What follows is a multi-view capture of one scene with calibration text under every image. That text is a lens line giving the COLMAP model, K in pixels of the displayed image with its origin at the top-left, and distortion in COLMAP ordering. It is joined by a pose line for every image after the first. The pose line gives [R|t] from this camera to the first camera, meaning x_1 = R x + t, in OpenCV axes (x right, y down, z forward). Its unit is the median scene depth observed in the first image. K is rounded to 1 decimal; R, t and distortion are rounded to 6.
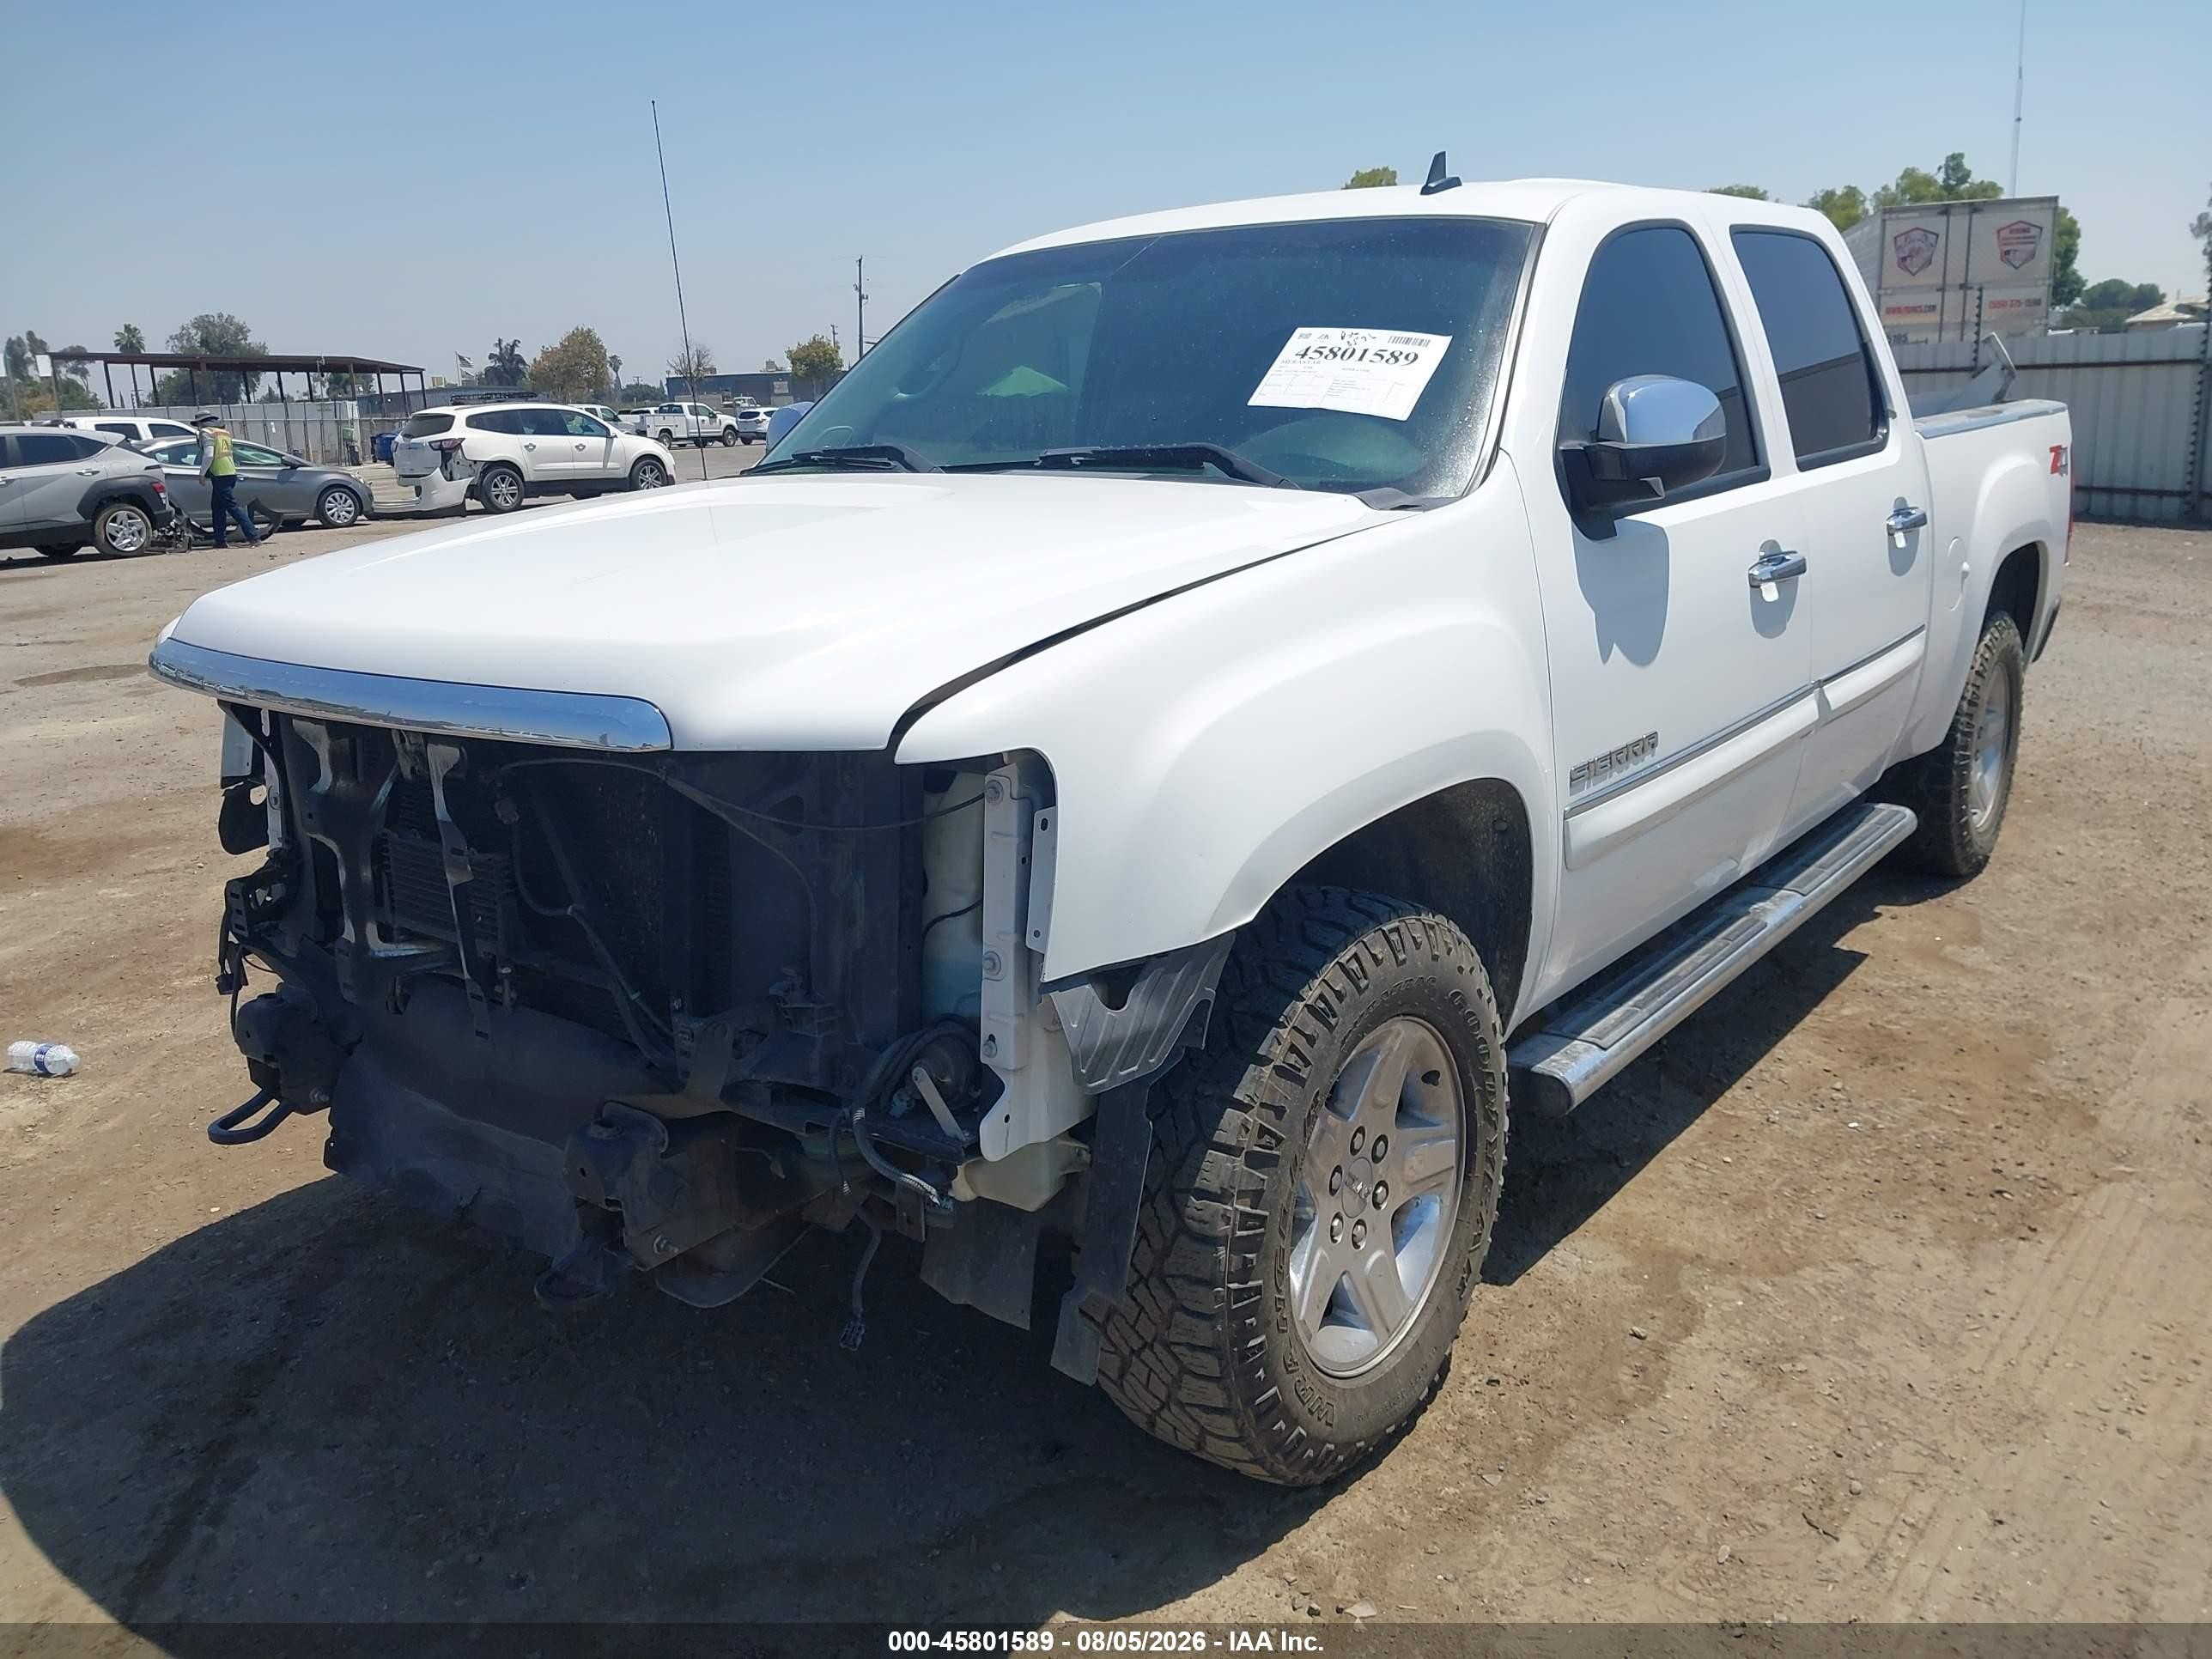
lens RADIAL K [[1762.5, 0, 1119.1], [0, 1762.5, 869.5], [0, 0, 1]] dist [0.005985, -0.000762]
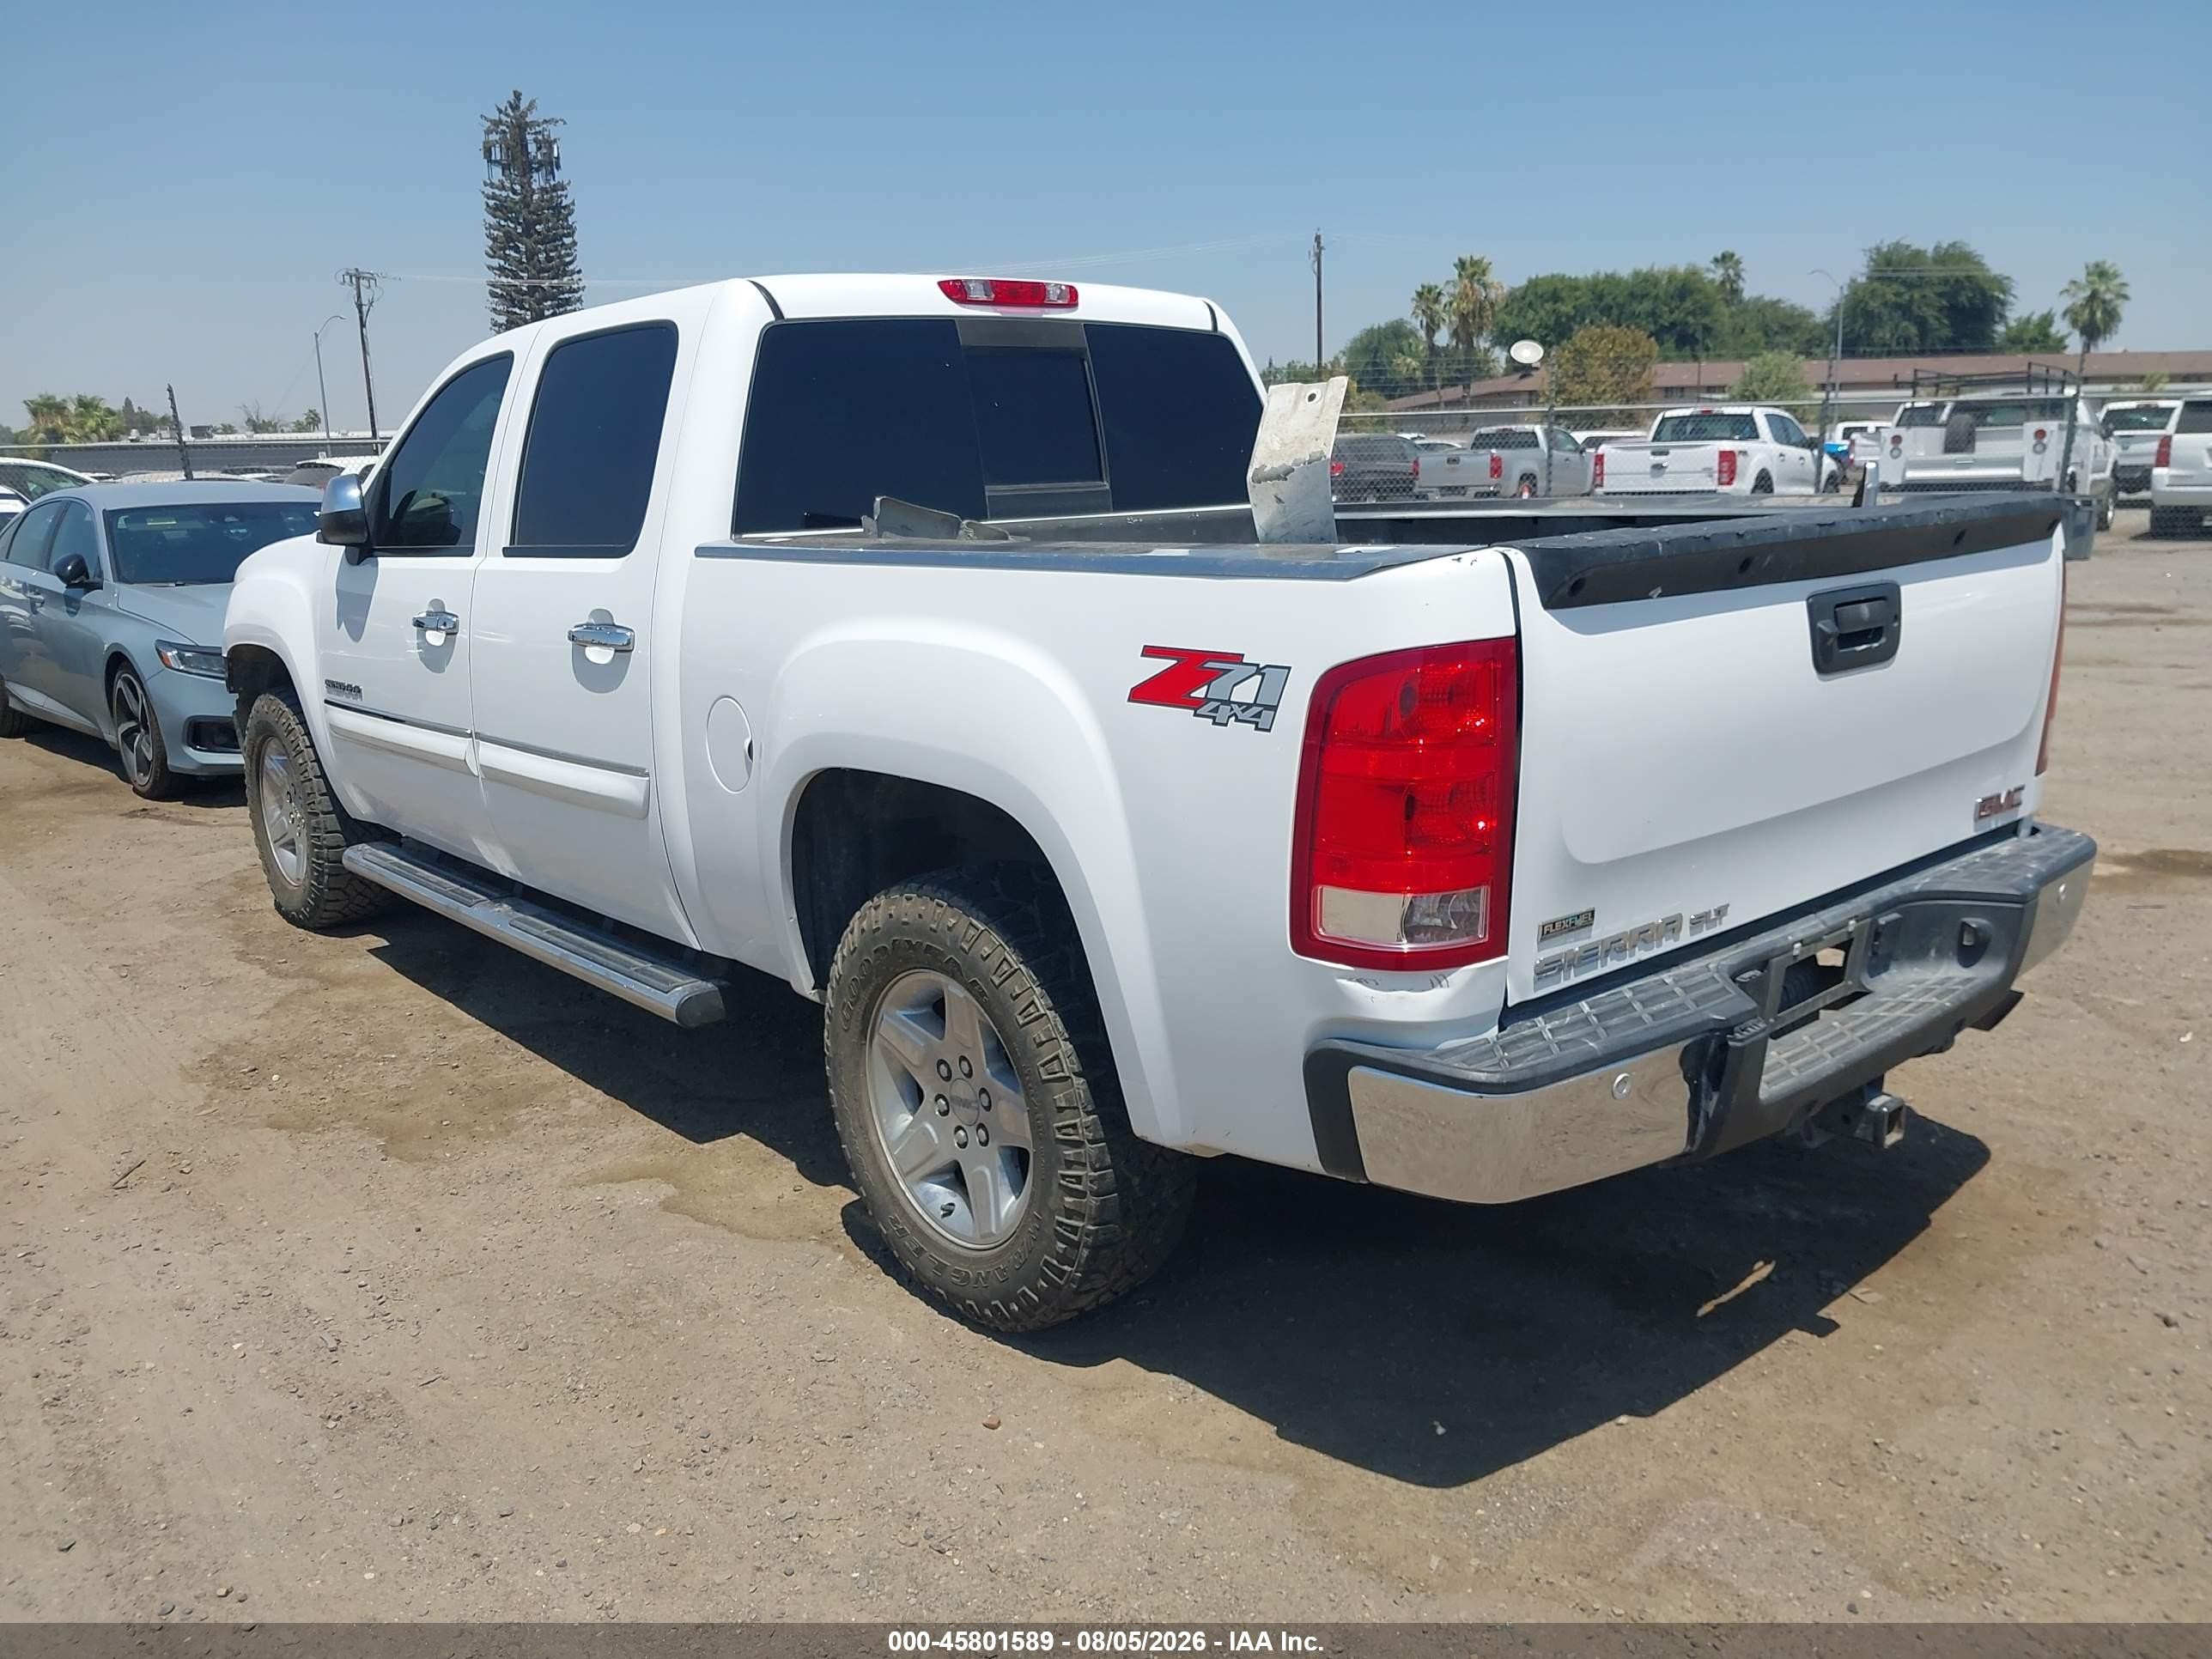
lens RADIAL K [[1757.9, 0, 1116.2], [0, 1757.9, 832.4], [0, 0, 1]] dist [0.104443, -0.183134]
pose [[-0.211557, 0.244487, -0.946293, 2.325360], [-0.223094, 0.930567, 0.290300, -0.775739], [0.951563, 0.272527, -0.142325, 2.557721]]
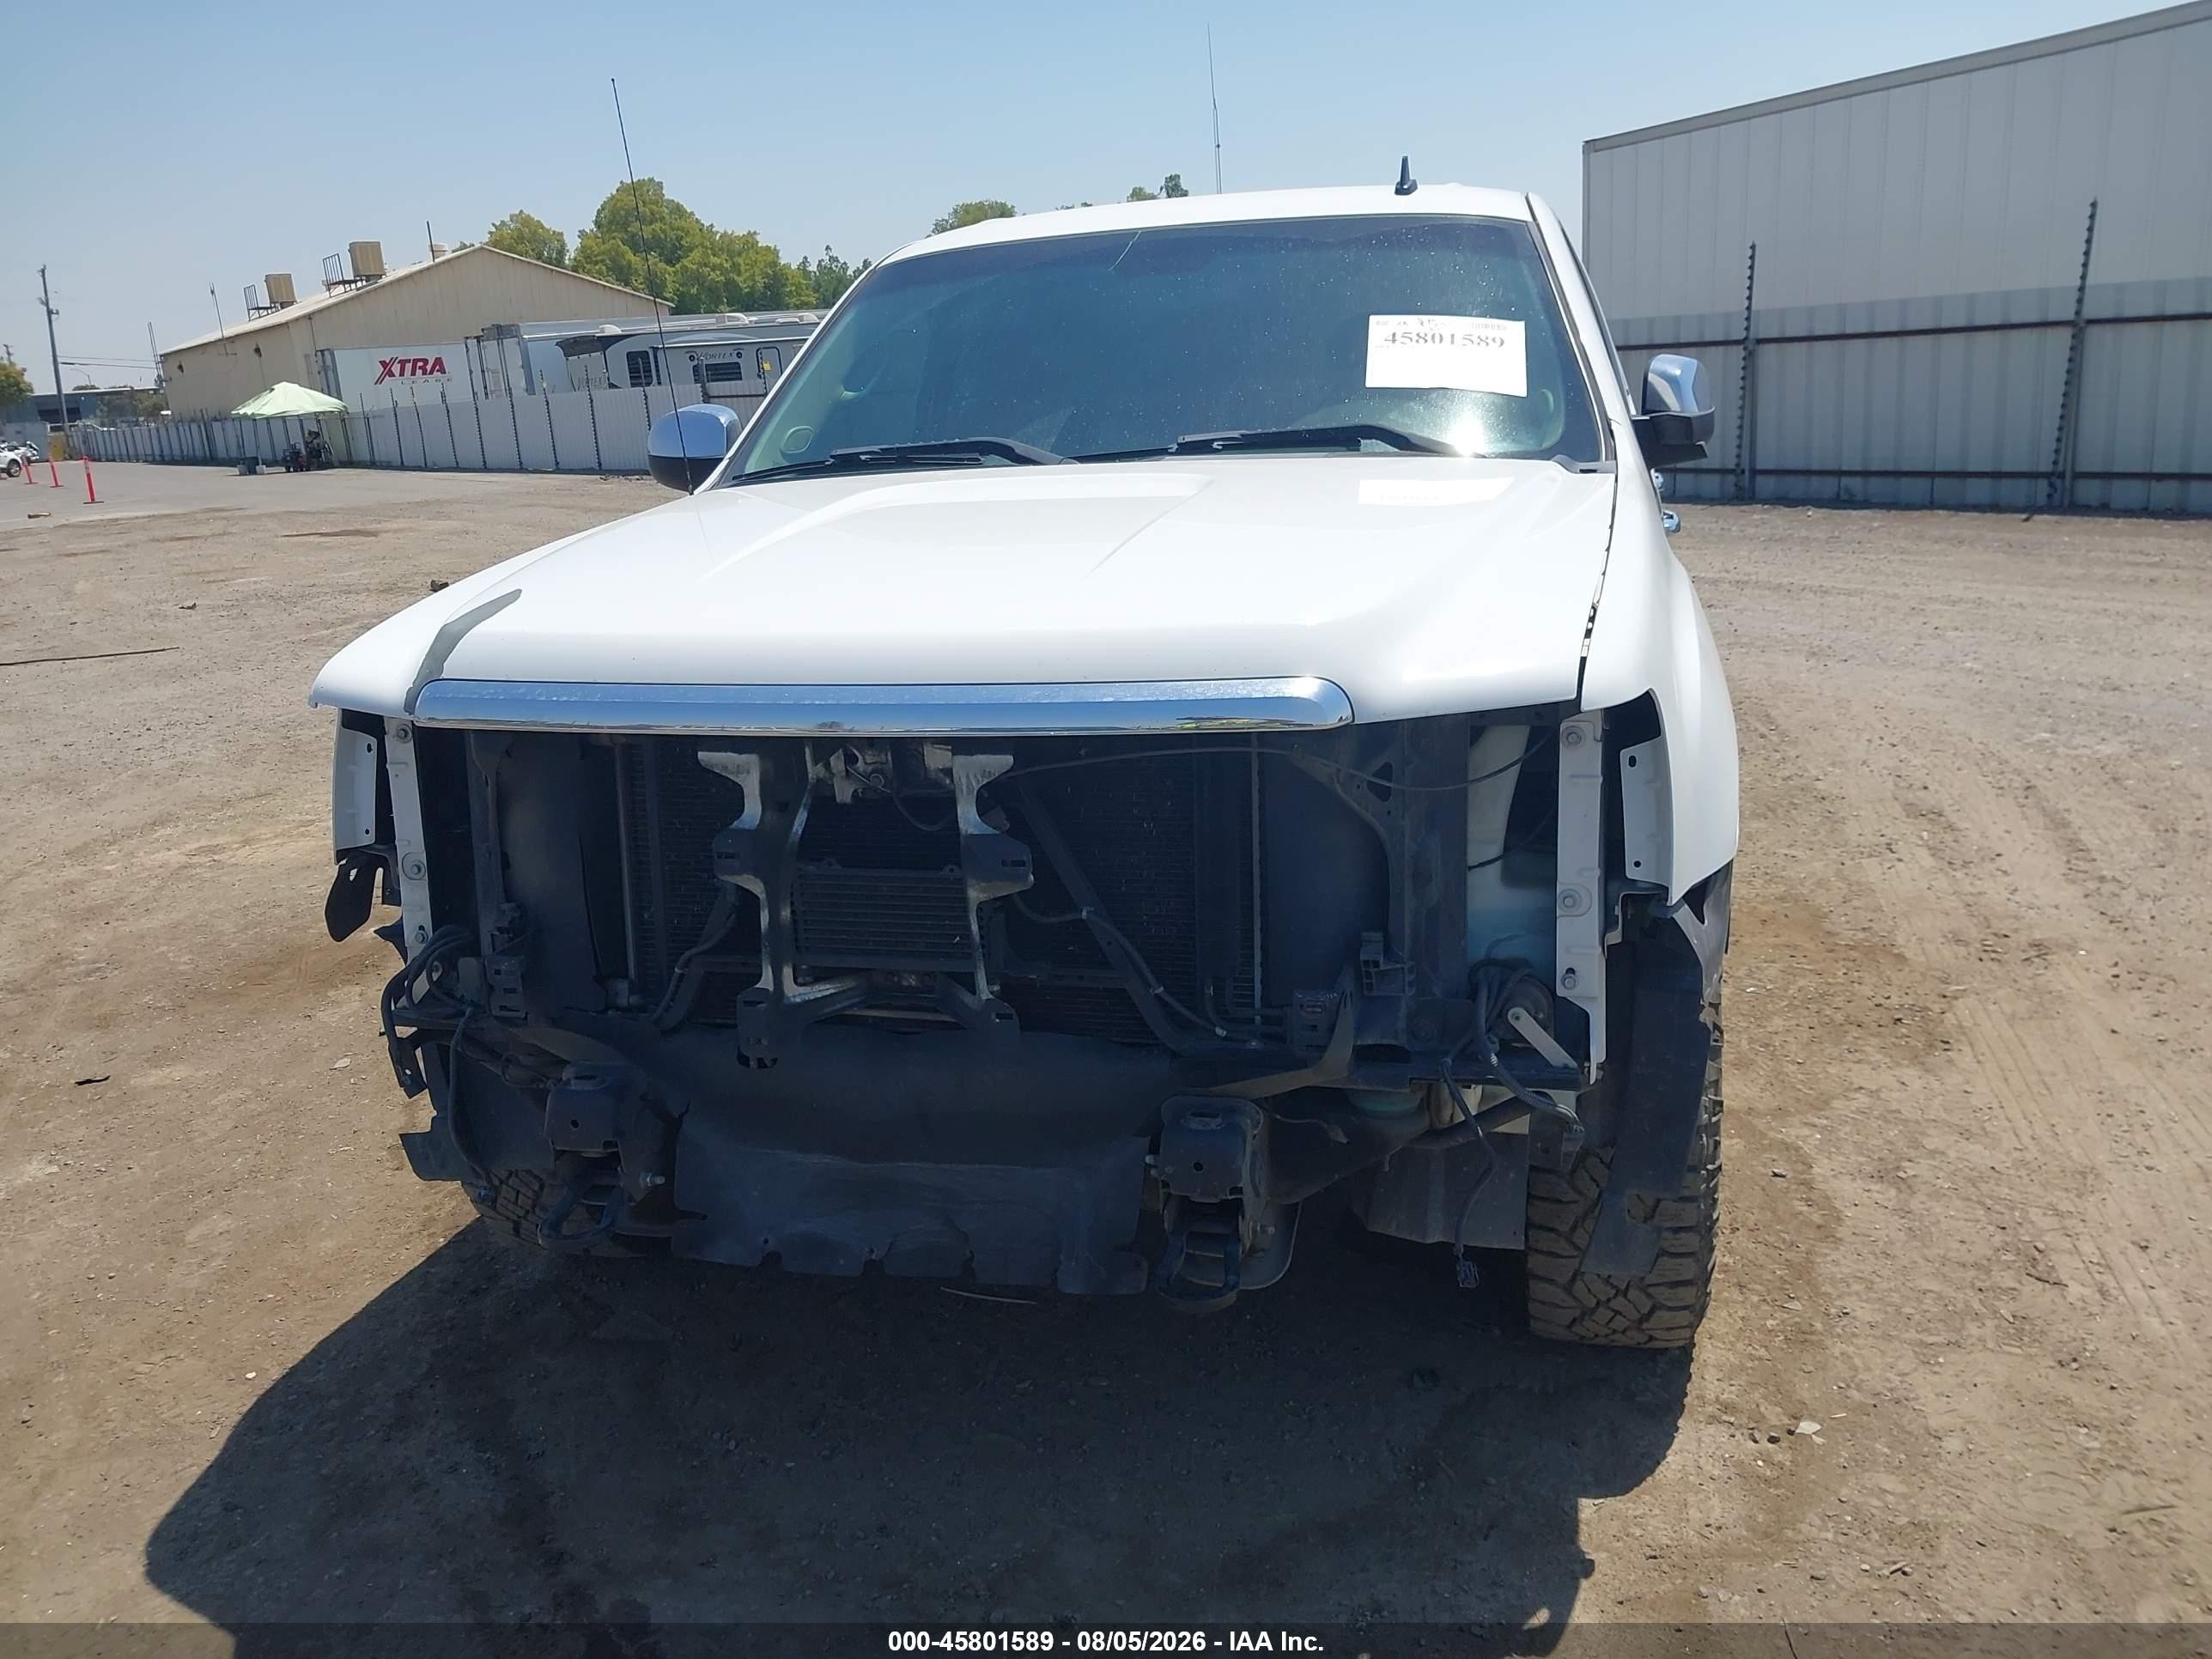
lens RADIAL K [[1762.5, 0, 1119.1], [0, 1762.5, 869.5], [0, 0, 1]] dist [0.005985, -0.000762]
pose [[0.920525, -0.123671, 0.370592, -0.600514], [0.125231, 0.991927, 0.019952, -0.016541], [-0.370068, 0.028043, 0.928581, 0.085570]]
